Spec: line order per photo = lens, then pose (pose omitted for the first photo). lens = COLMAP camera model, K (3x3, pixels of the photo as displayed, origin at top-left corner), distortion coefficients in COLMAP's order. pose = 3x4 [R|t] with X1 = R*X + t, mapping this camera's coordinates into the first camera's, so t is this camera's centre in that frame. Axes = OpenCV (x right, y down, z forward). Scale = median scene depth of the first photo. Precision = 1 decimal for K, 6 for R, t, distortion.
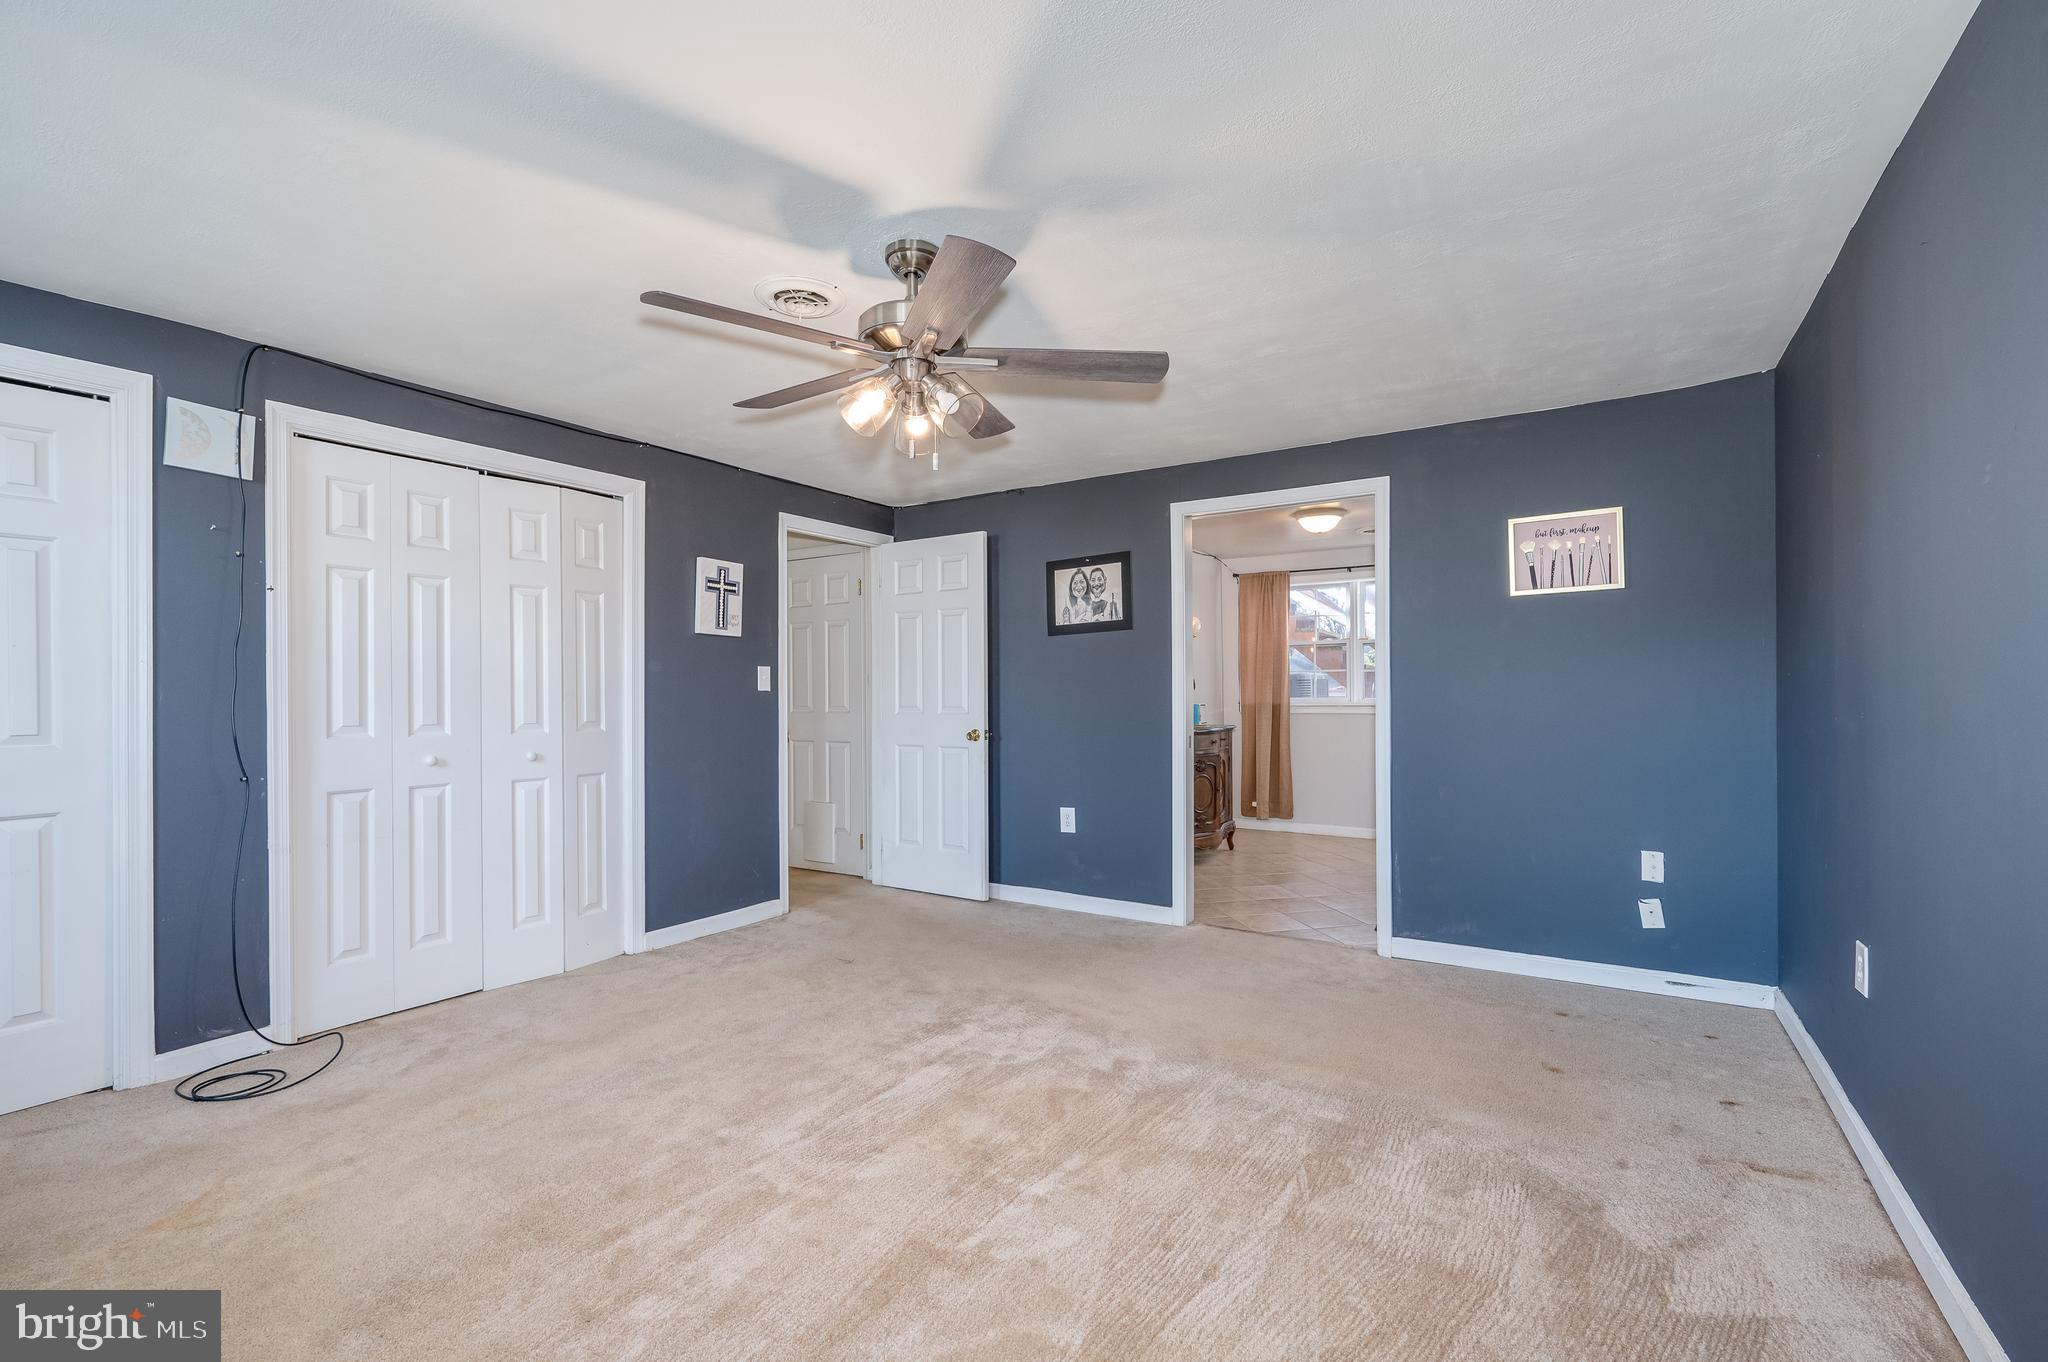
lens RADIAL K [[907.9, 0, 1018.6], [0, 907.9, 691.5], [0, 0, 1]] dist [-0.000318, 0.000006]
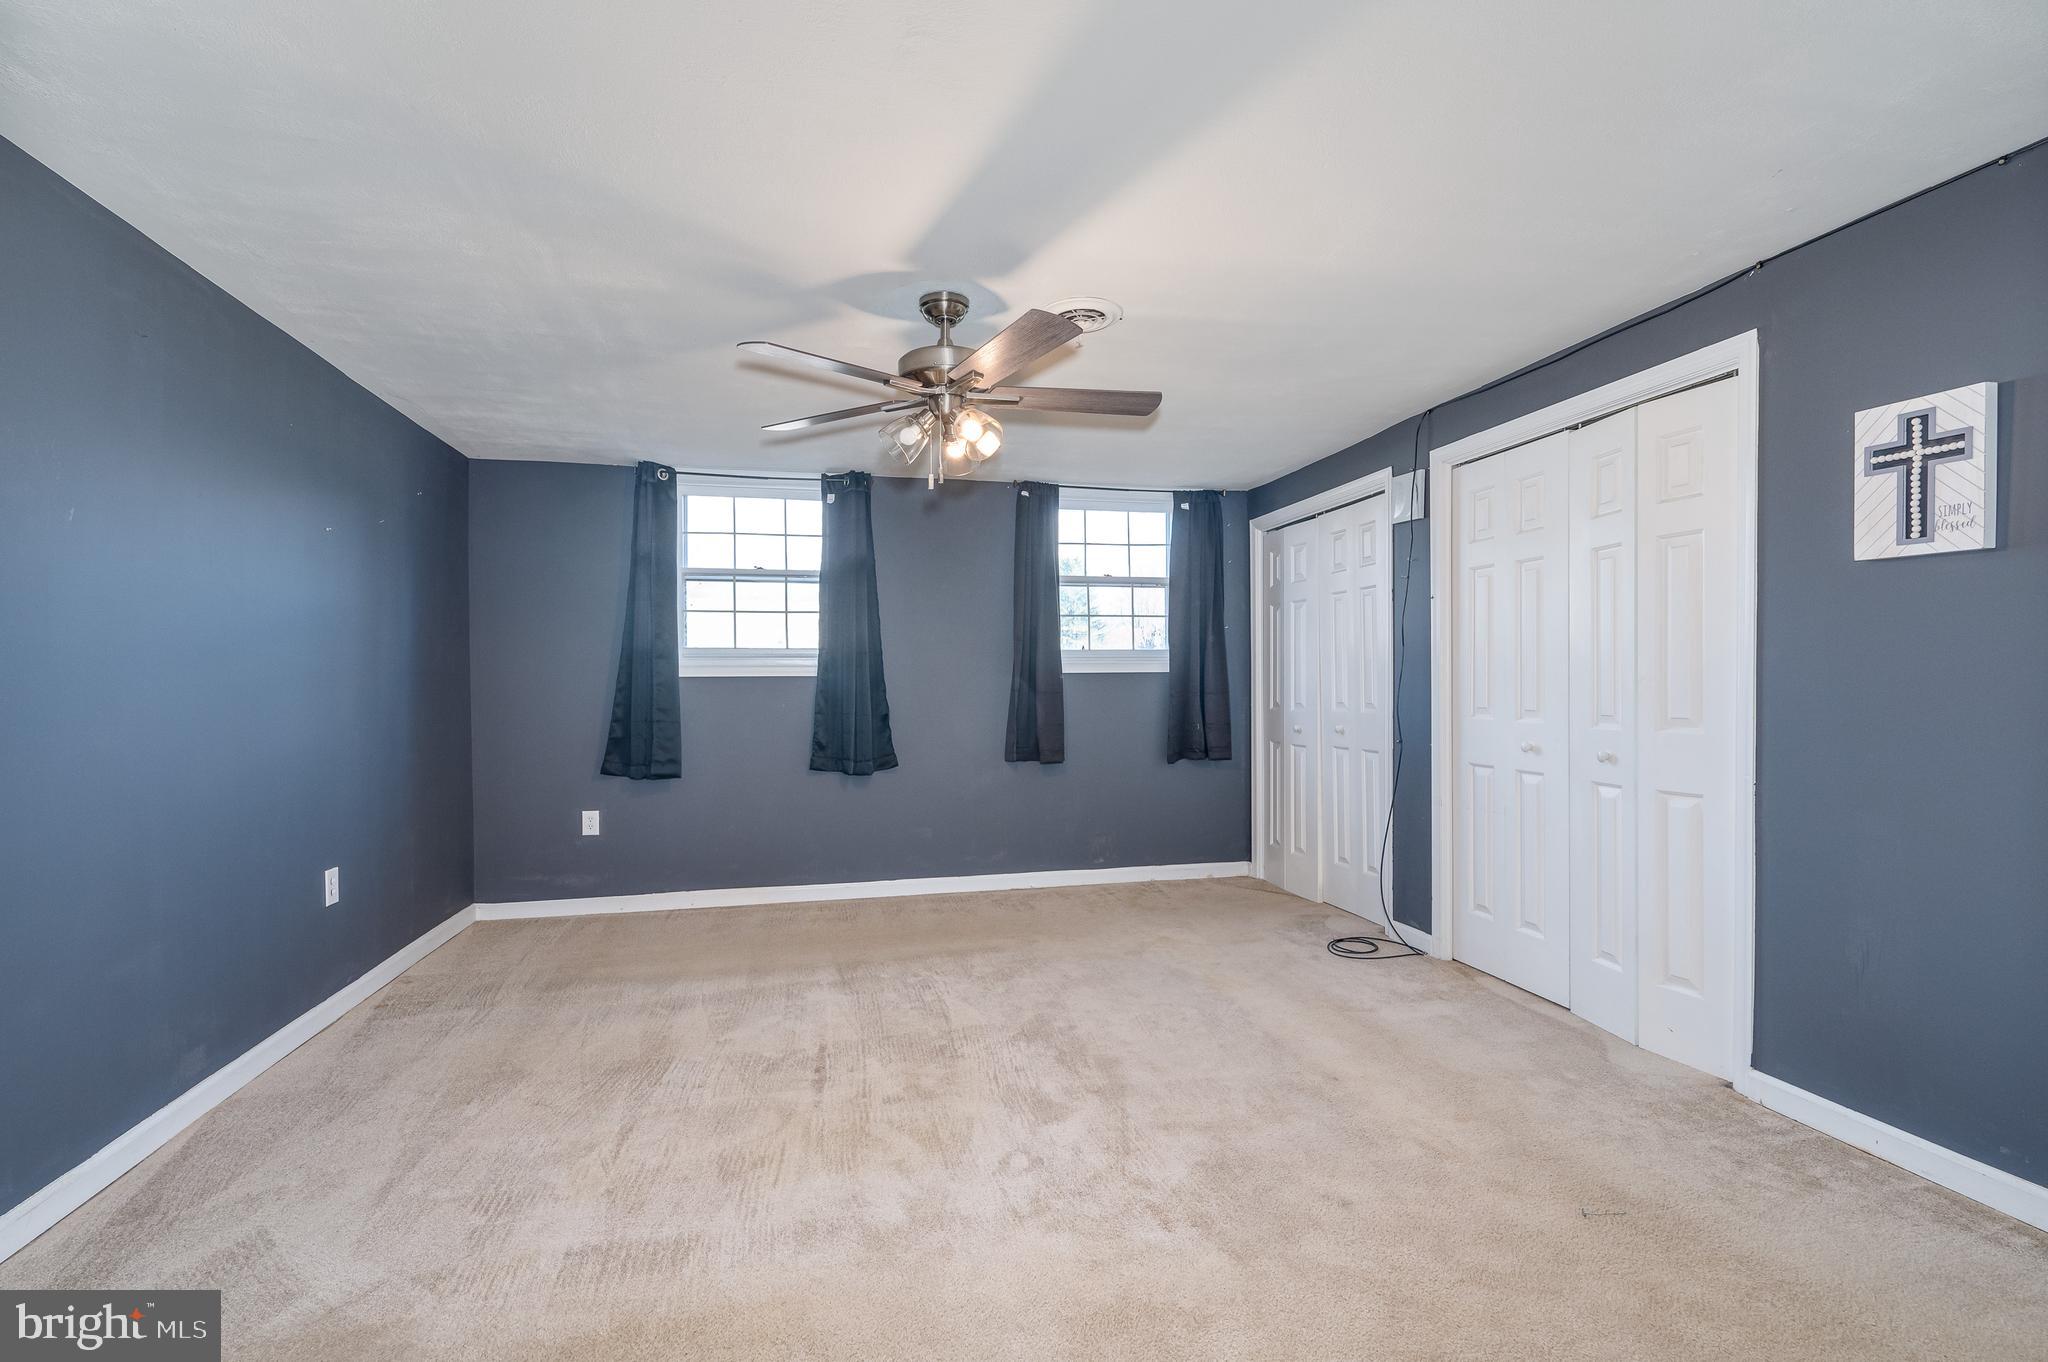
lens RADIAL K [[907.9, 0, 1018.6], [0, 907.9, 691.5], [0, 0, 1]] dist [-0.000318, 0.000006]
pose [[-0.699341, 0.021208, -0.714474, 0.418538], [0.015362, 0.999775, 0.014640, -0.005844], [0.714623, -0.000737, -0.699509, 1.211570]]
